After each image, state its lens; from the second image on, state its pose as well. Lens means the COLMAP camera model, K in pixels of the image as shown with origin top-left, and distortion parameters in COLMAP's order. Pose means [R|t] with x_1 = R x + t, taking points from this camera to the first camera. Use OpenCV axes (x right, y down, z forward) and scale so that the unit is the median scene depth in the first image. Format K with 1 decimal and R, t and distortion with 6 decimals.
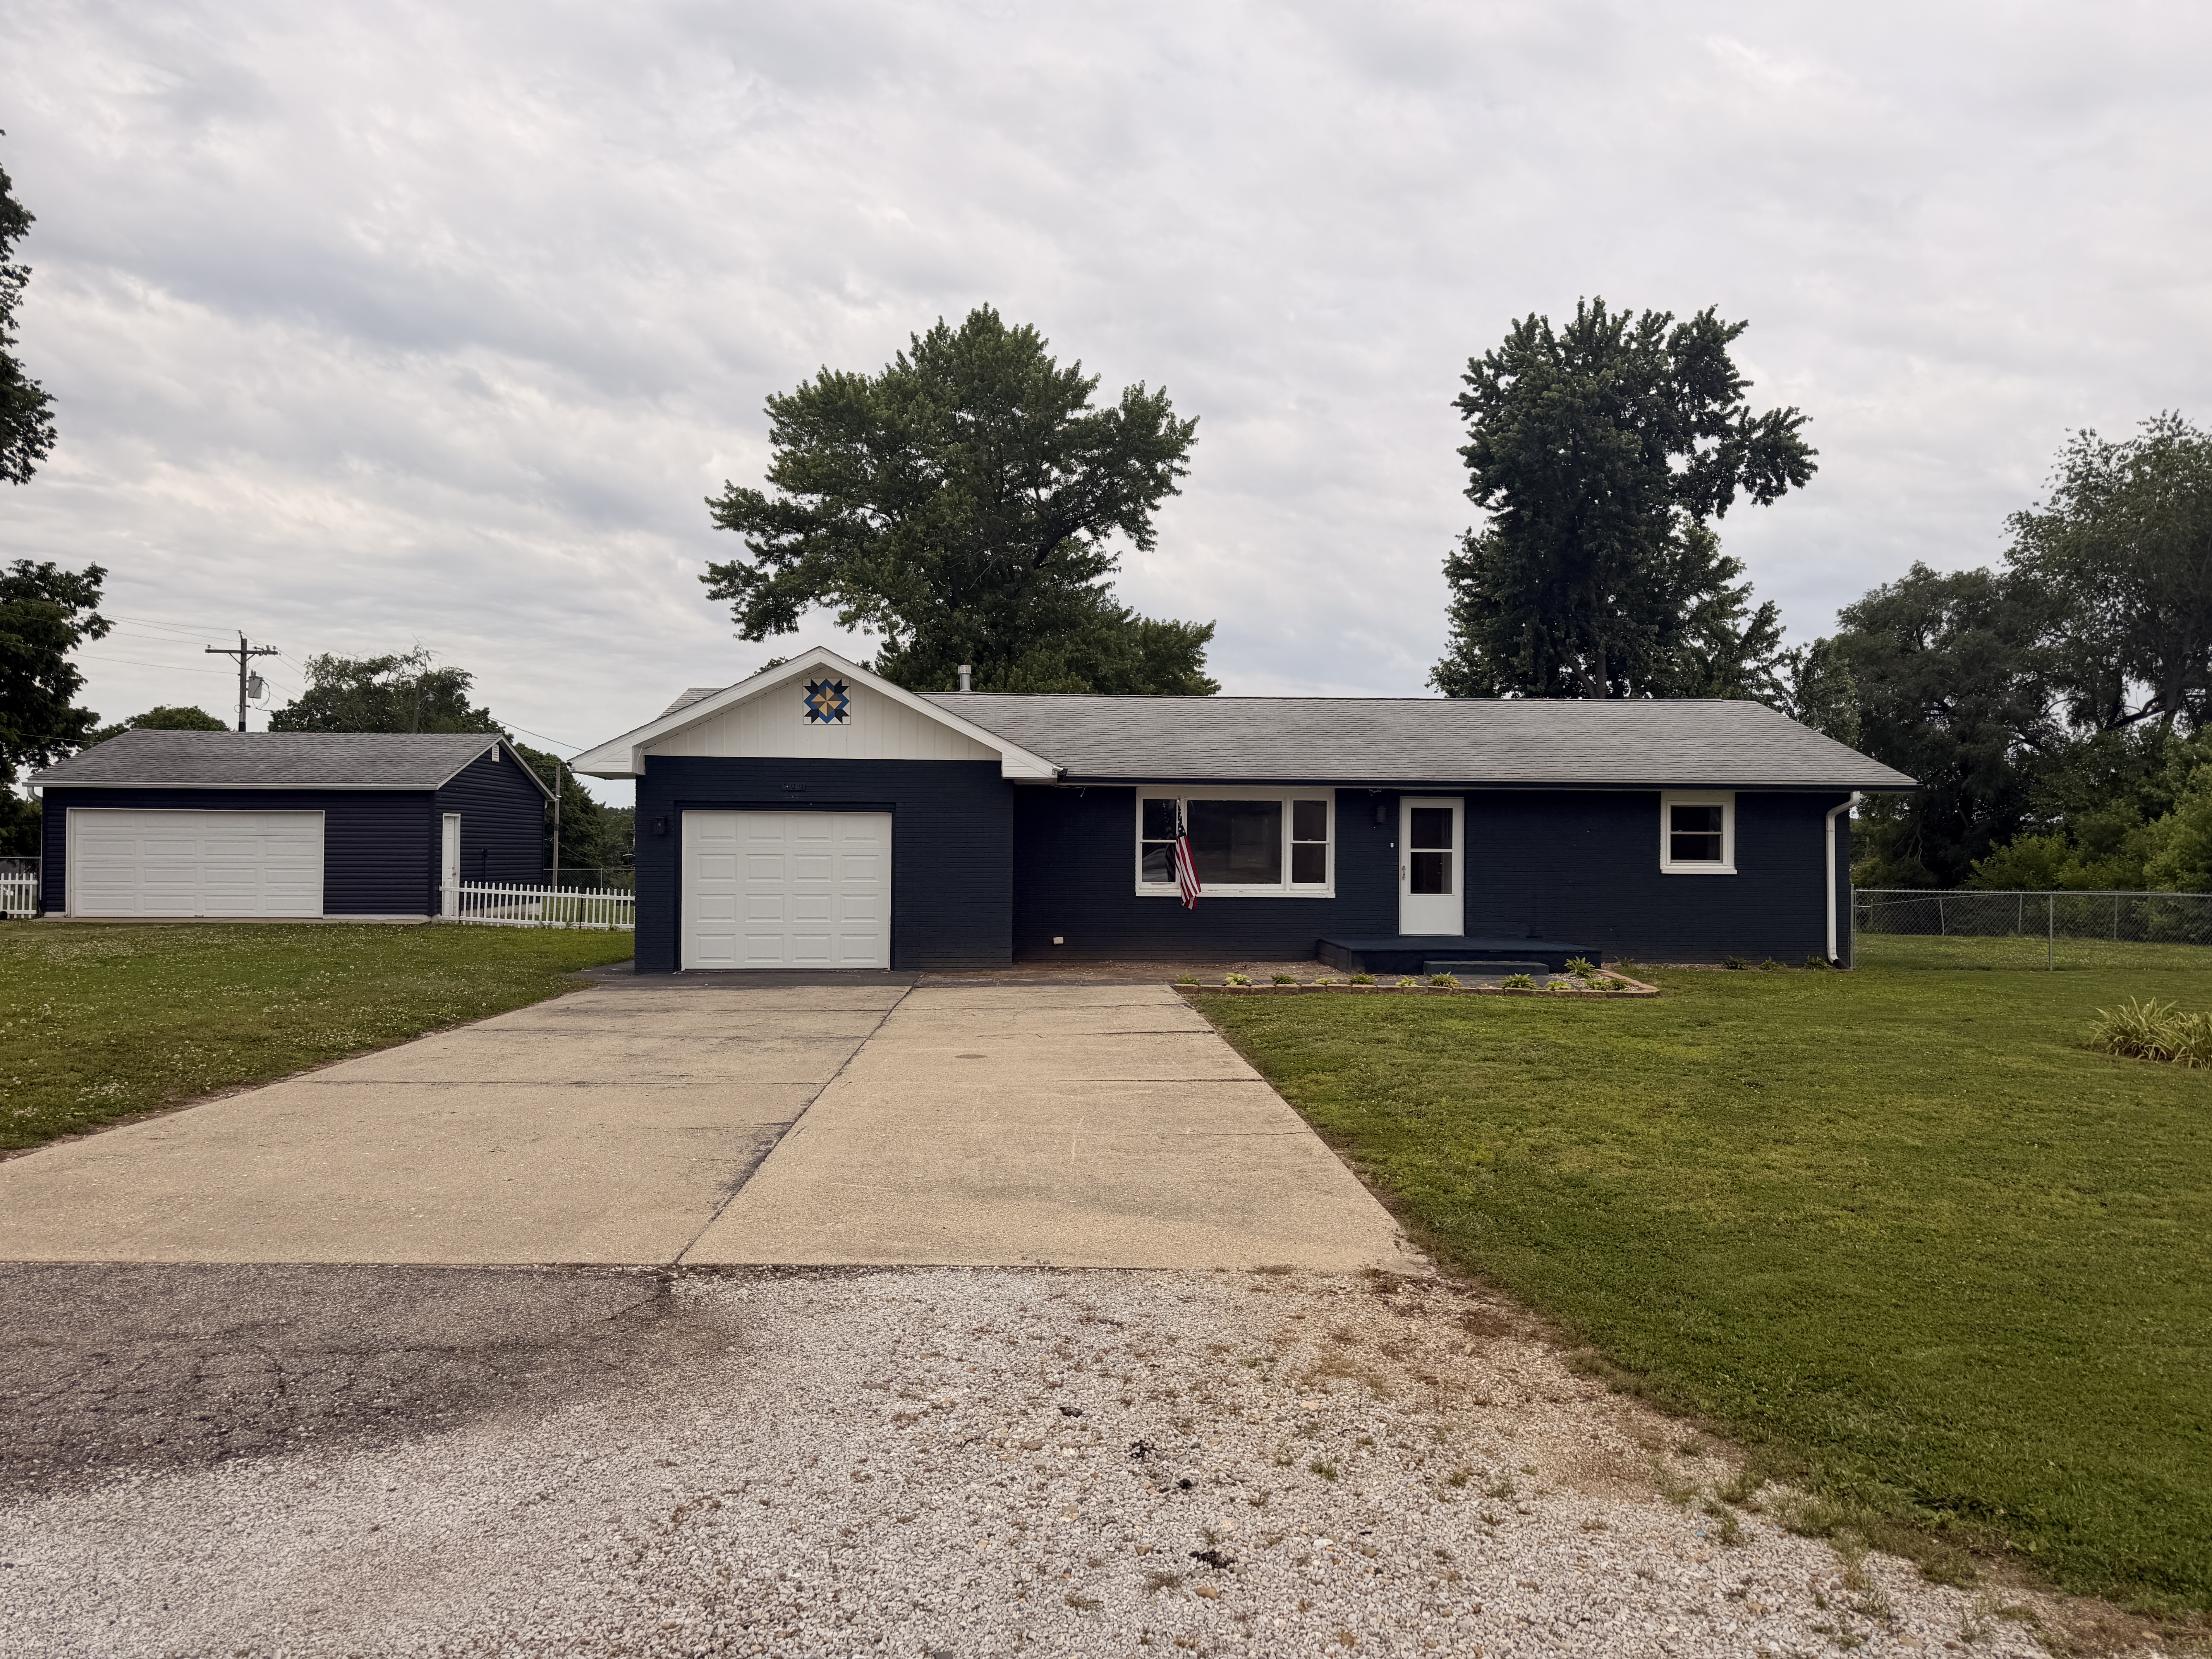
lens RADIAL K [[1551.3, 0, 1026.2], [0, 1551.3, 827.4], [0, 0, 1]] dist [-0.000128, -0.102203]
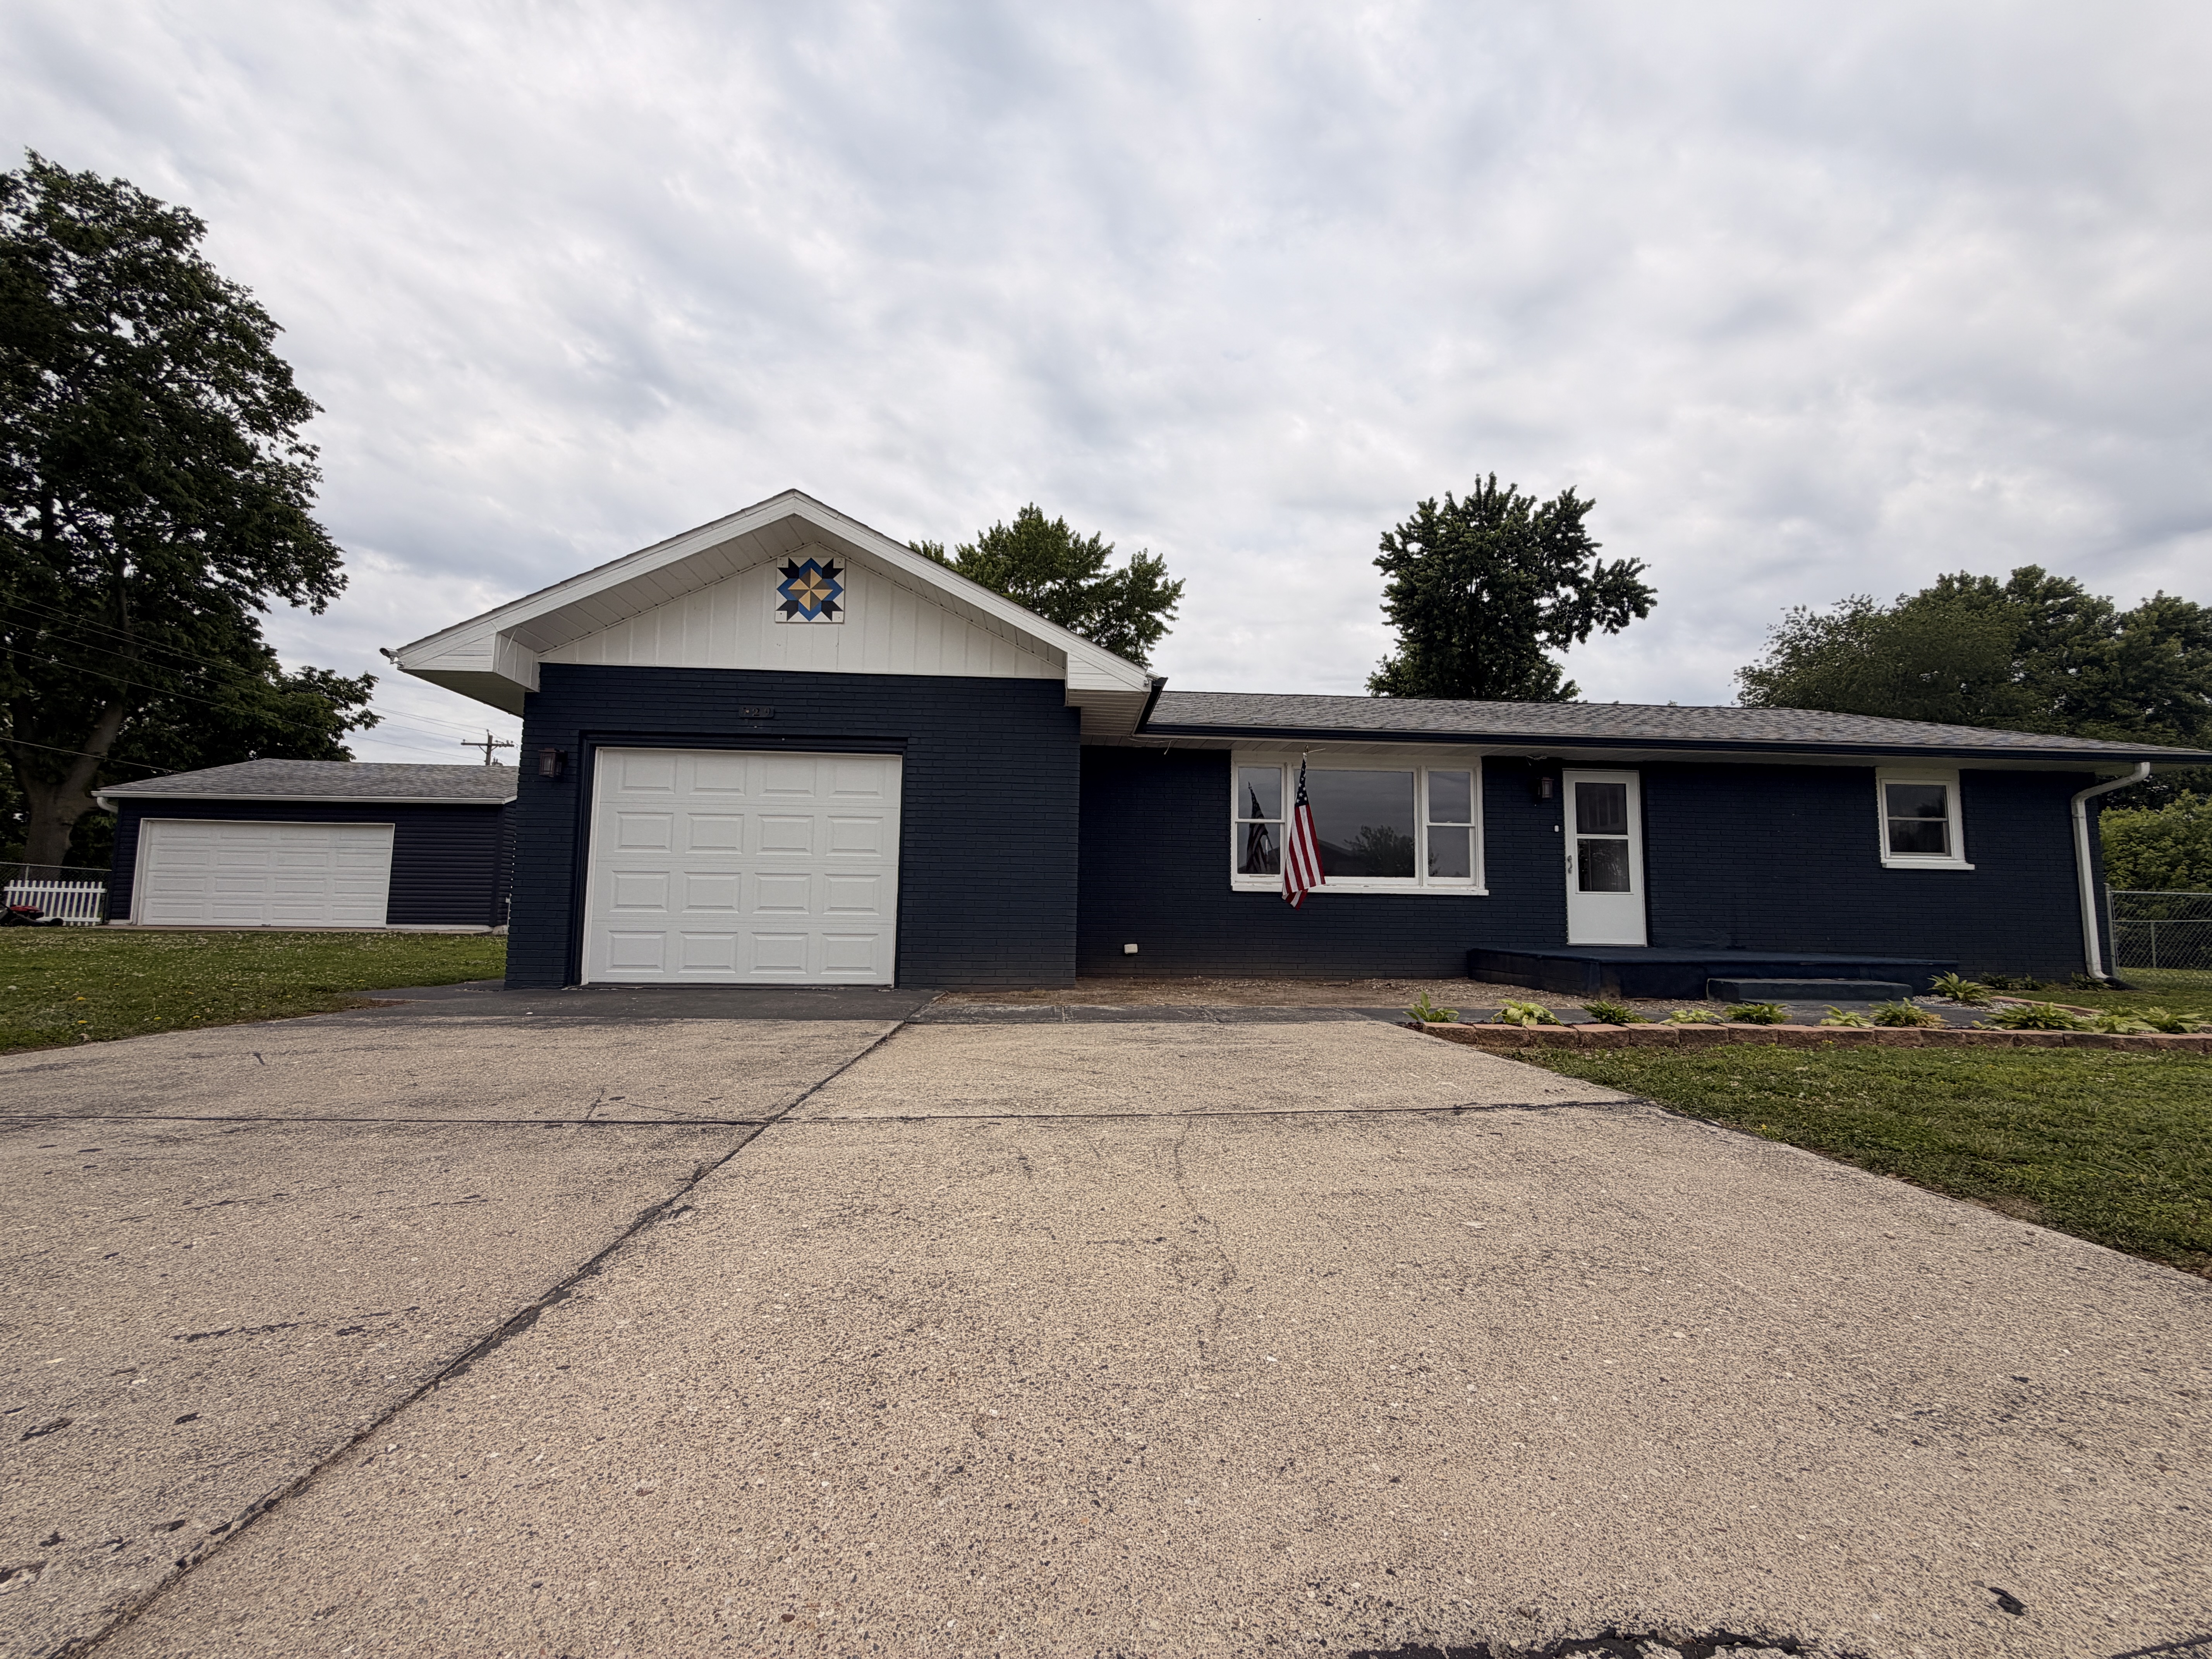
lens RADIAL K [[887.7, 0, 1064.4], [0, 887.7, 809.1], [0, 0, 1]] dist [-0.017646, 0.000009]
pose [[0.999763, 0.010845, 0.018857, -0.010083], [-0.008890, 0.994860, -0.100867, 0.023910], [-0.019854, 0.100675, 0.994721, 0.274736]]
